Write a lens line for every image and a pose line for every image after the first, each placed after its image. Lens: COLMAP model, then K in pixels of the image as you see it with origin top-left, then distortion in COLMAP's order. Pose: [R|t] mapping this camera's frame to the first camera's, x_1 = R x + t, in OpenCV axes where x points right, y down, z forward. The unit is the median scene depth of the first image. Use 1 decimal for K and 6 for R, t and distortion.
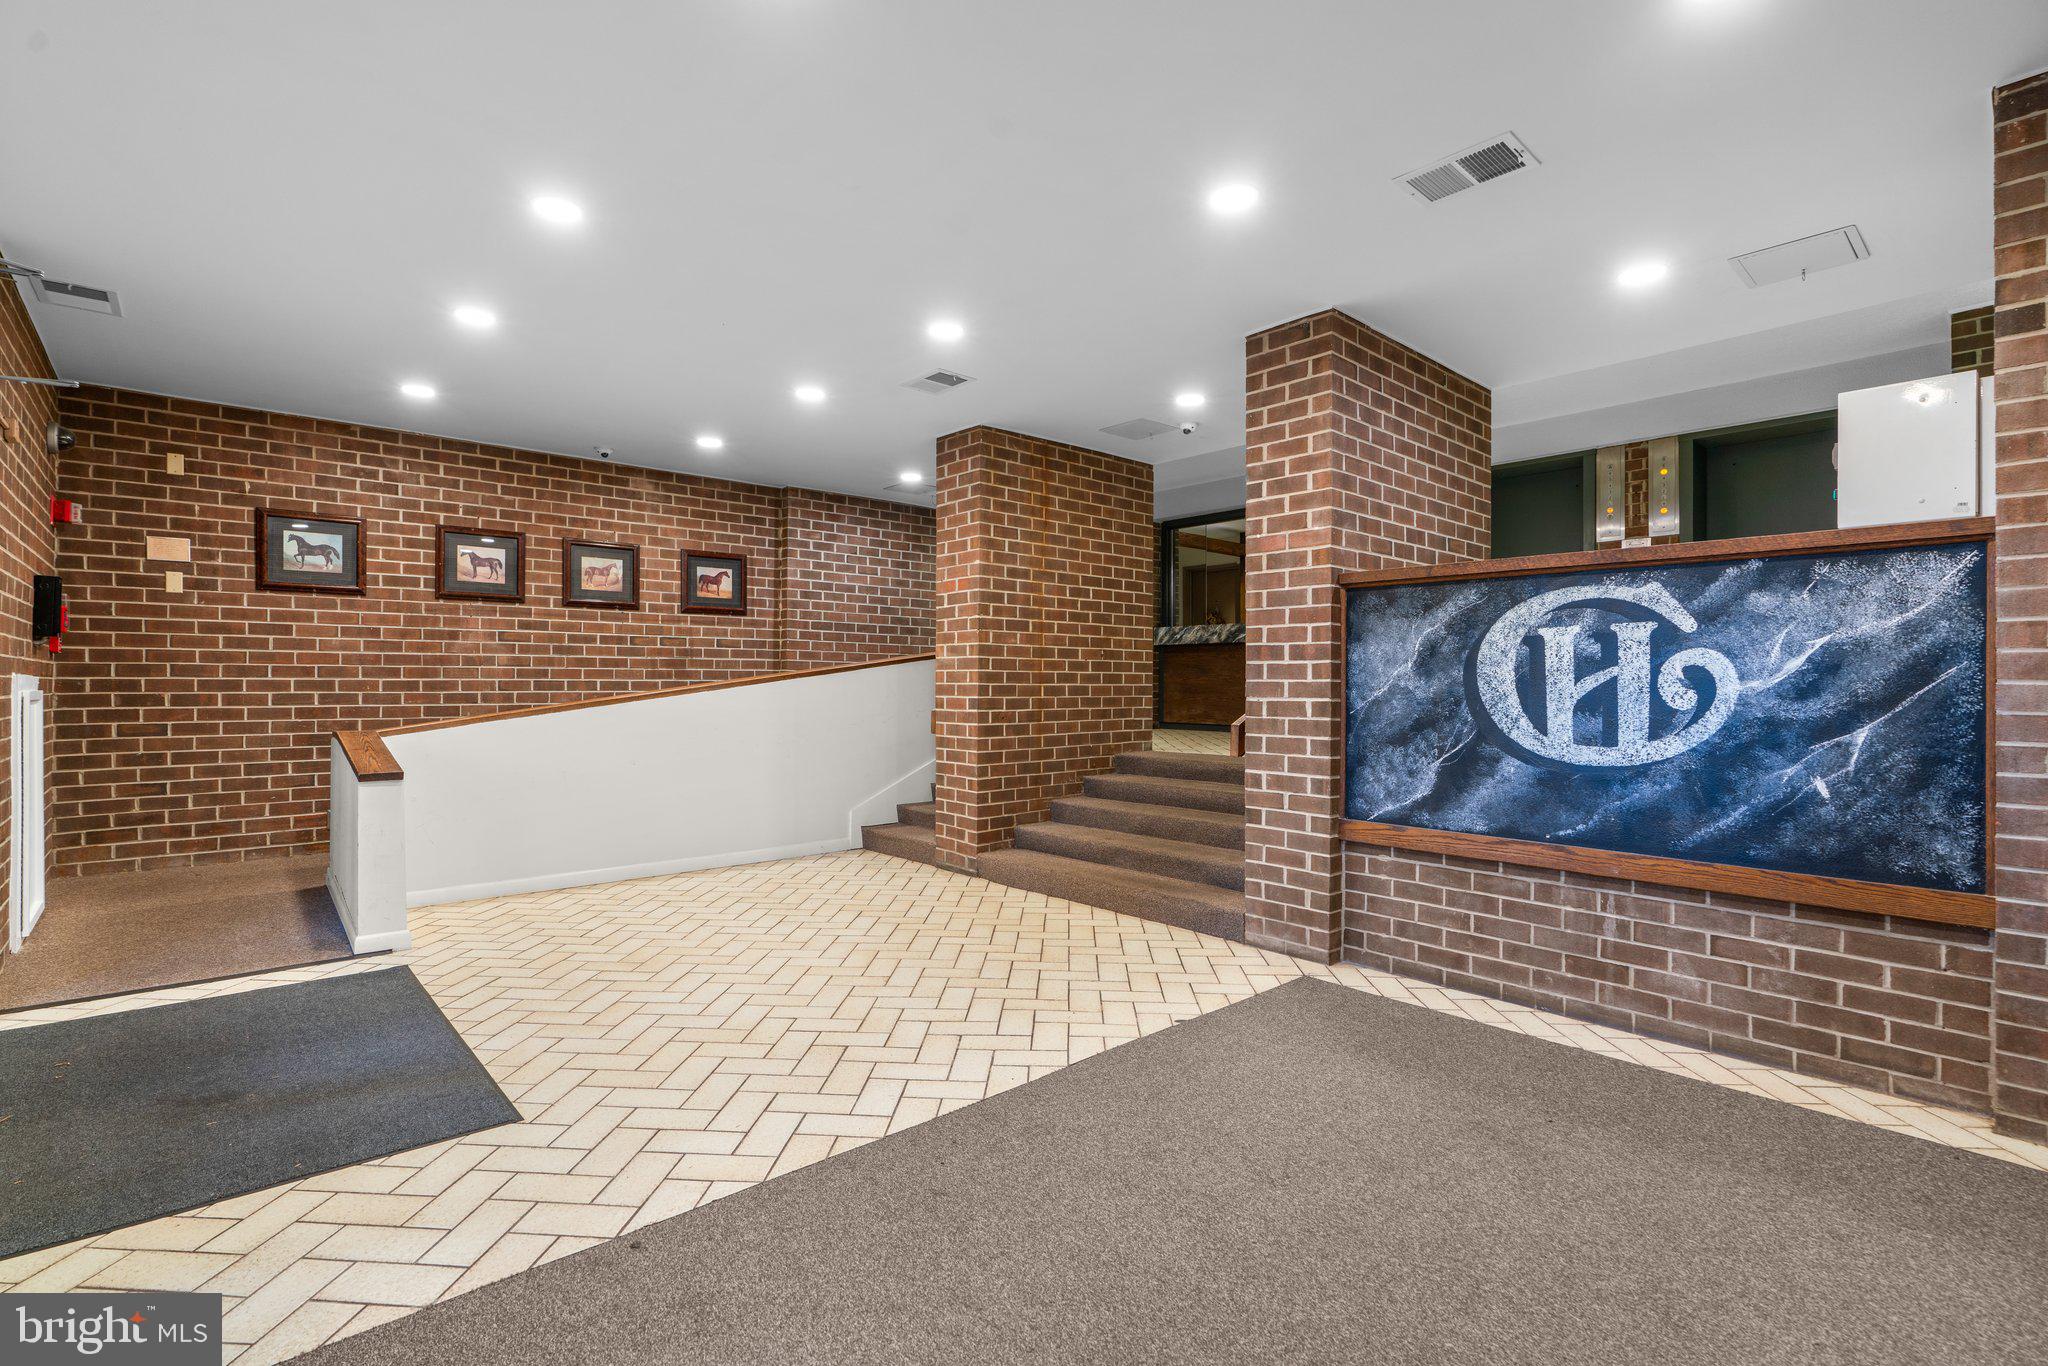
lens RADIAL K [[920.3, 0, 1024.0], [0, 920.3, 683.0], [0, 0, 1]] dist [-0.016121, 0.007578]
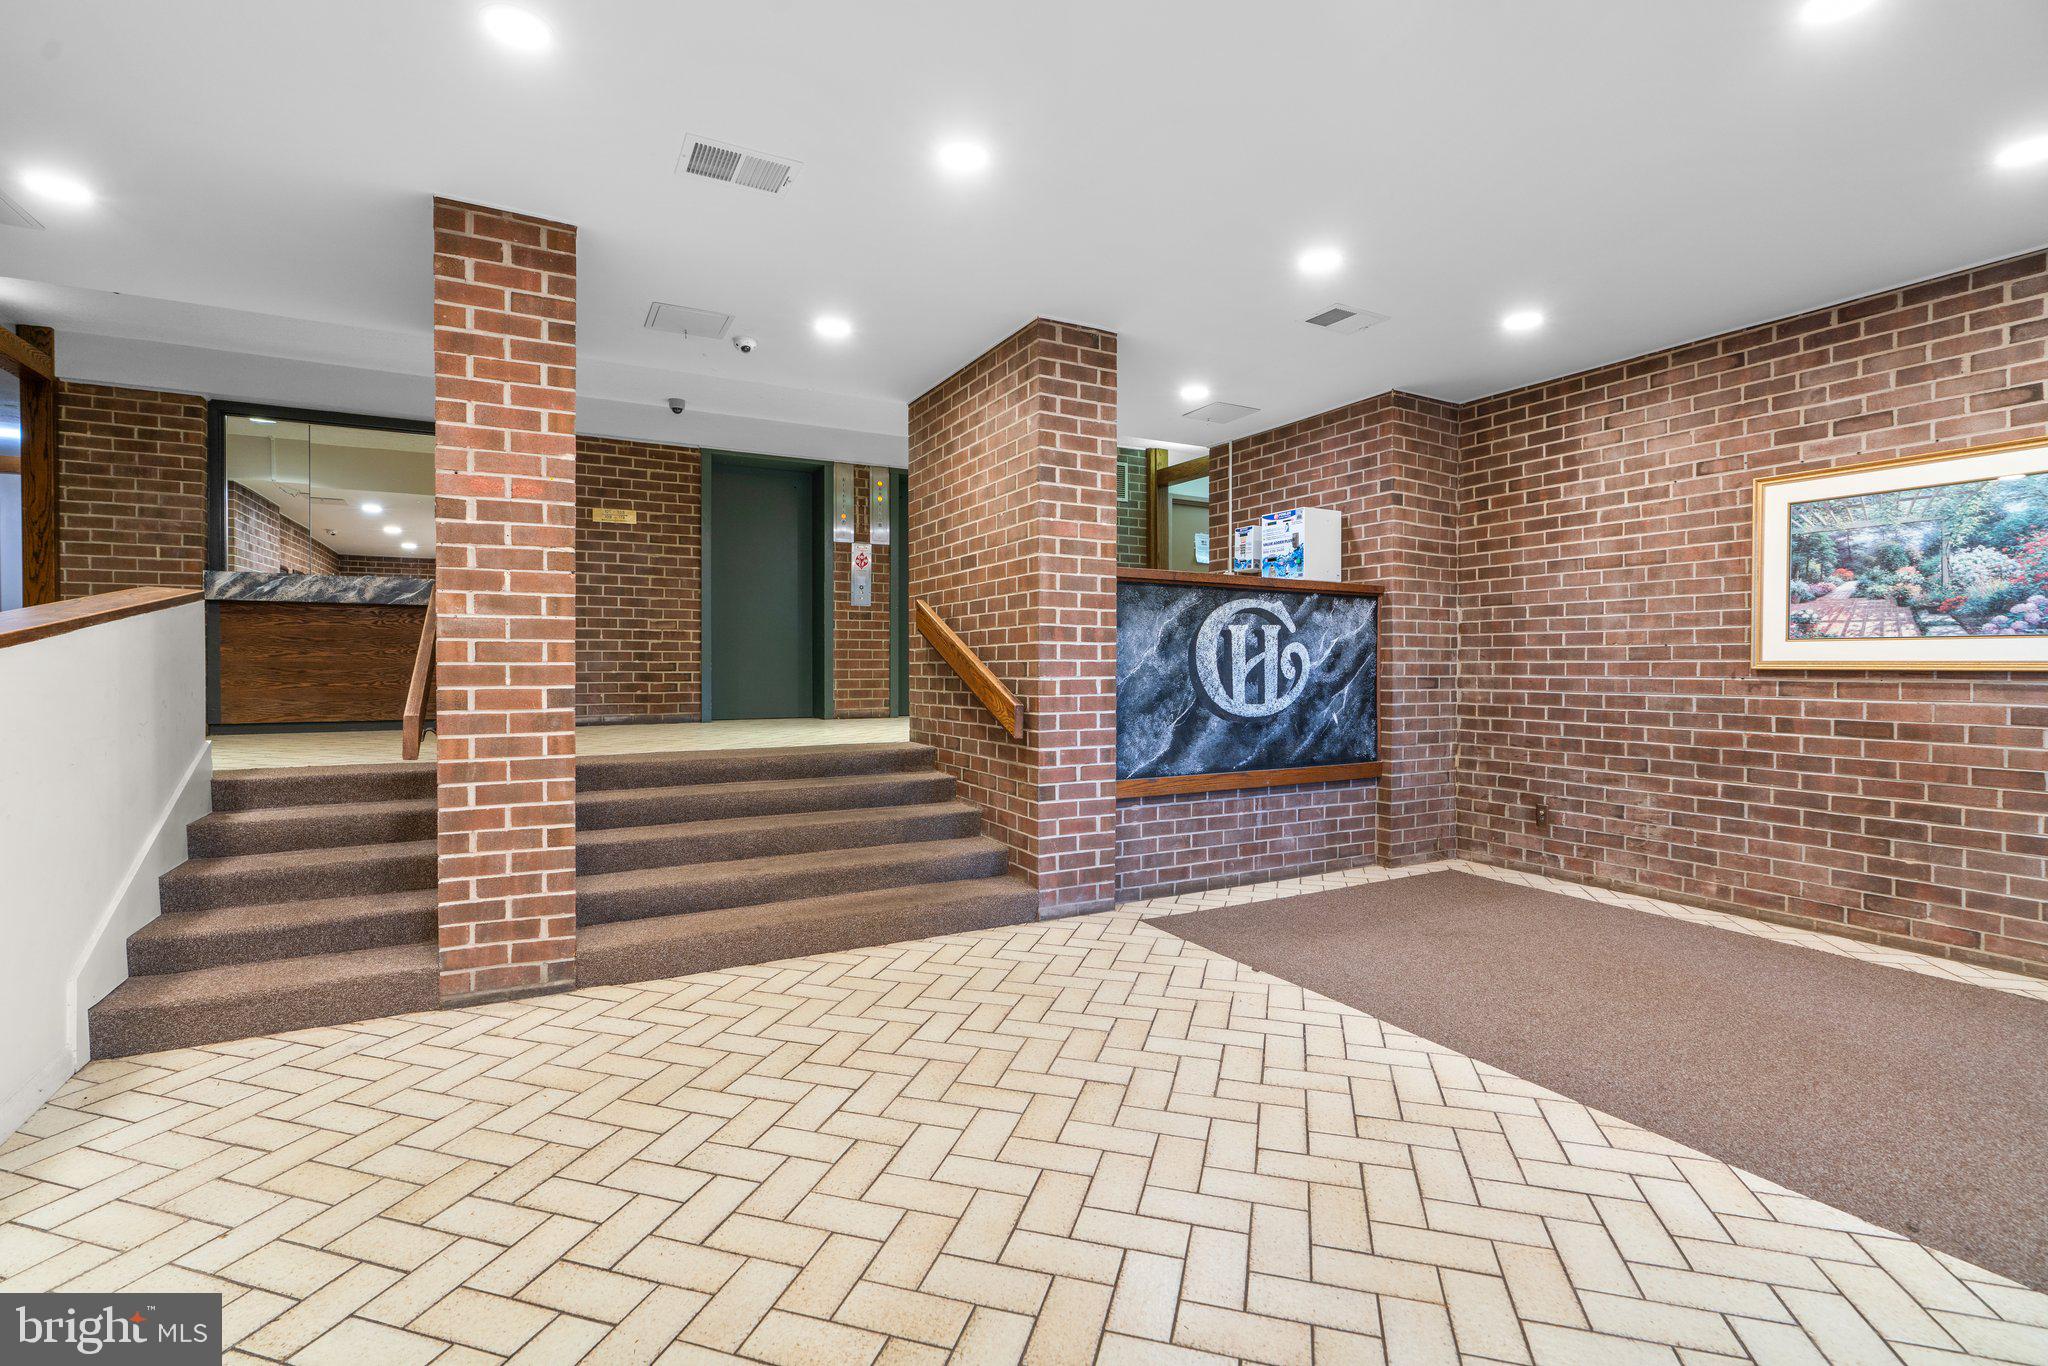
lens RADIAL K [[923.2, 0, 1003.6], [0, 923.2, 674.5], [0, 0, 1]] dist [-0.023056, 0.013413]
pose [[0.241829, -0.015269, 0.970199, -0.757807], [-0.001814, 0.999867, 0.016188, -0.003610], [-0.970317, -0.005675, 0.241769, 0.802806]]
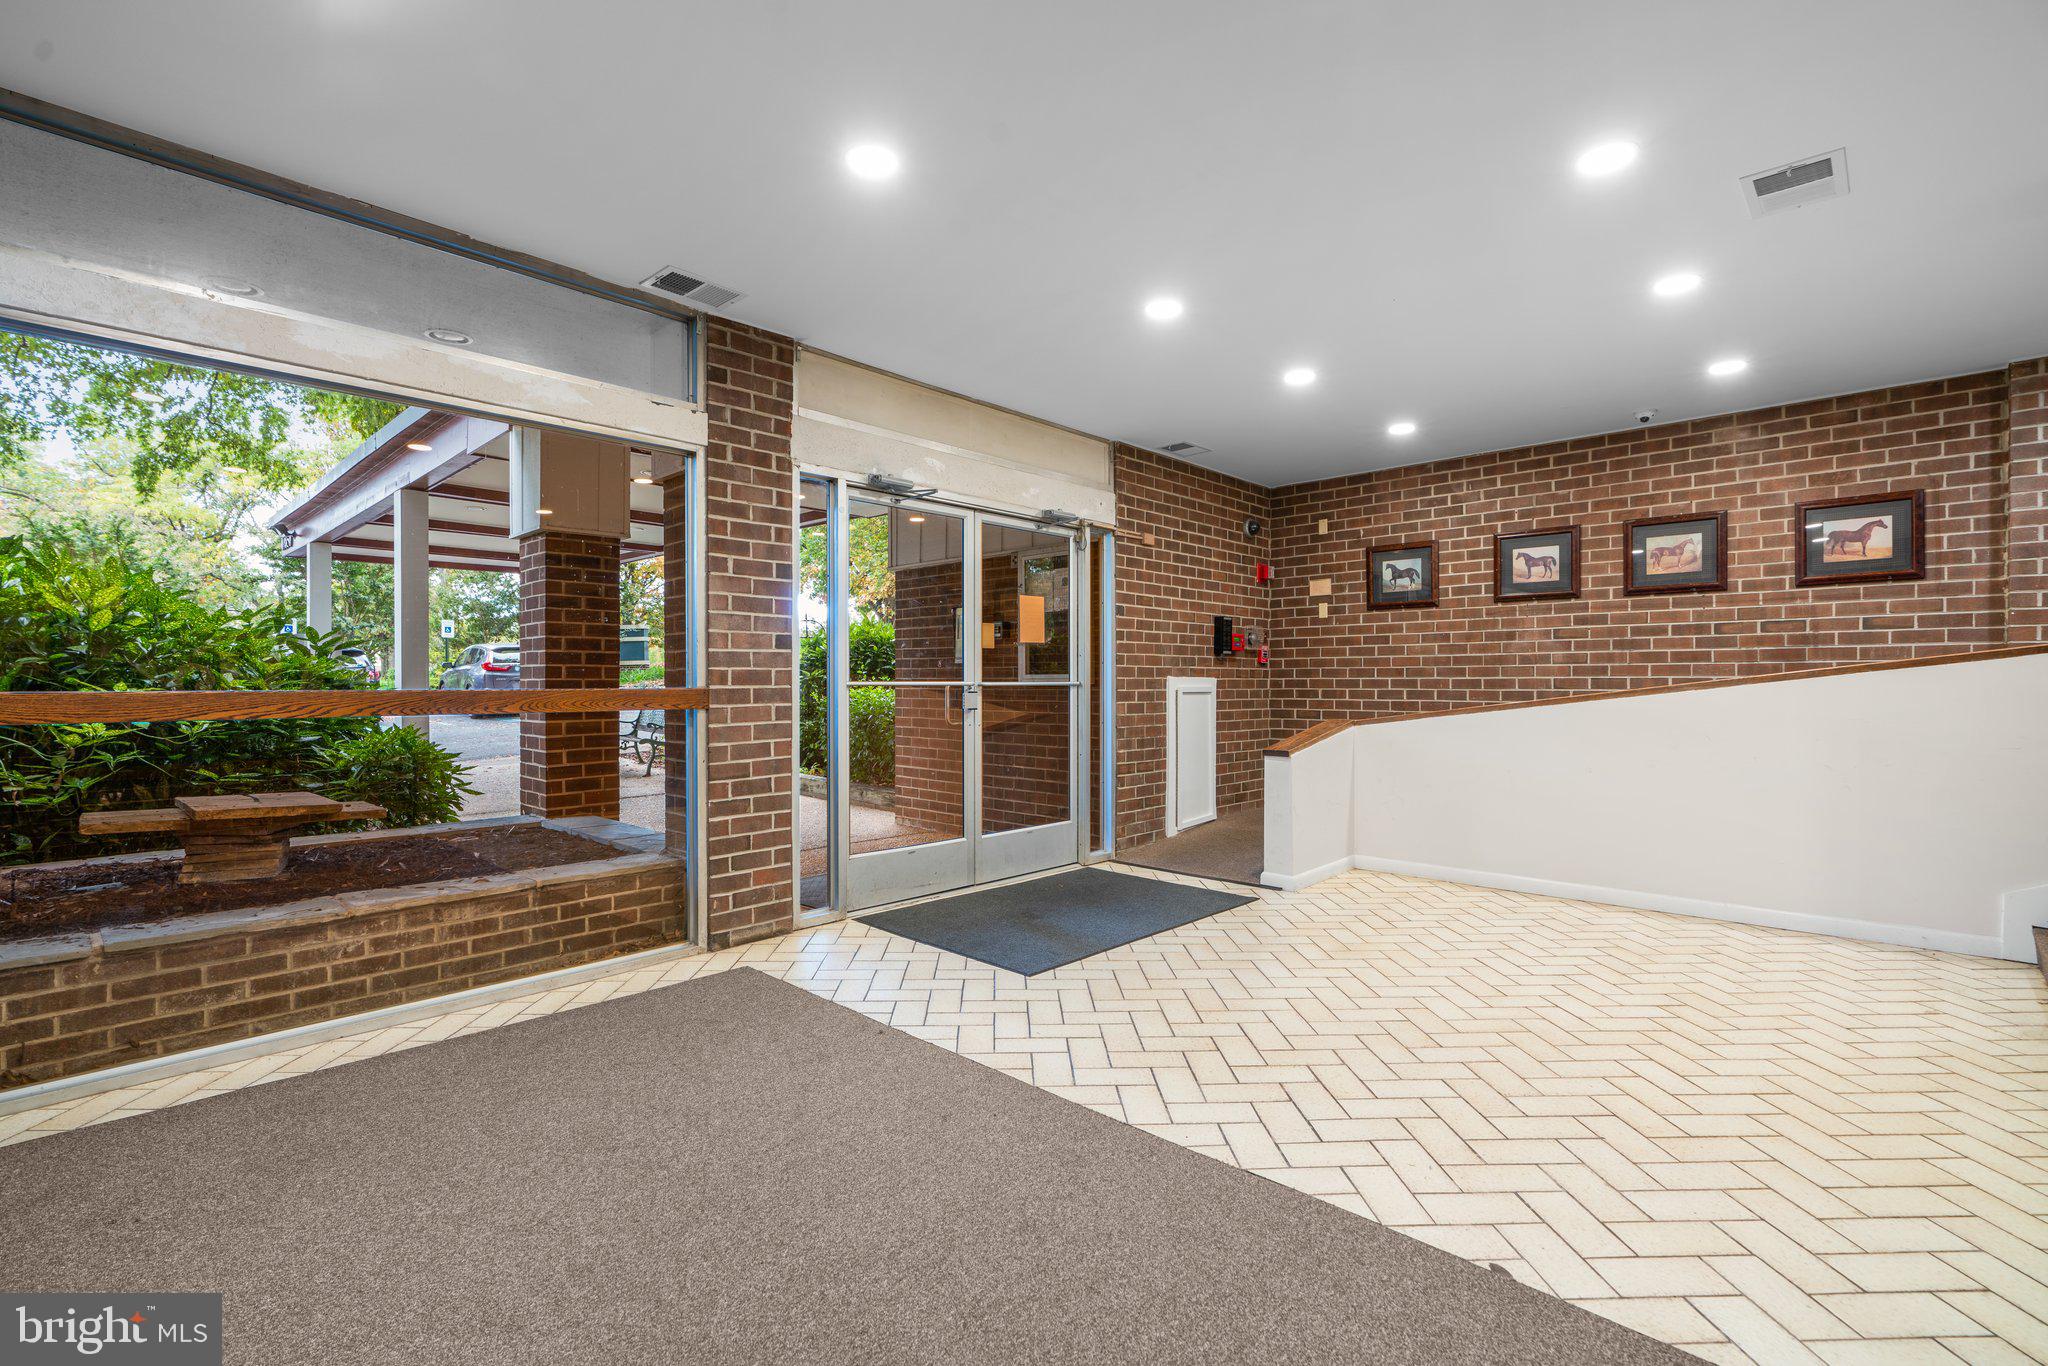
lens RADIAL K [[920.3, 0, 1024.0], [0, 920.3, 683.0], [0, 0, 1]] dist [-0.016121, 0.007578]
pose [[0.086789, -0.003015, -0.996222, 0.551191], [0.001763, 0.999994, -0.002873, 0.006038], [0.996225, -0.001507, 0.086794, 0.514998]]
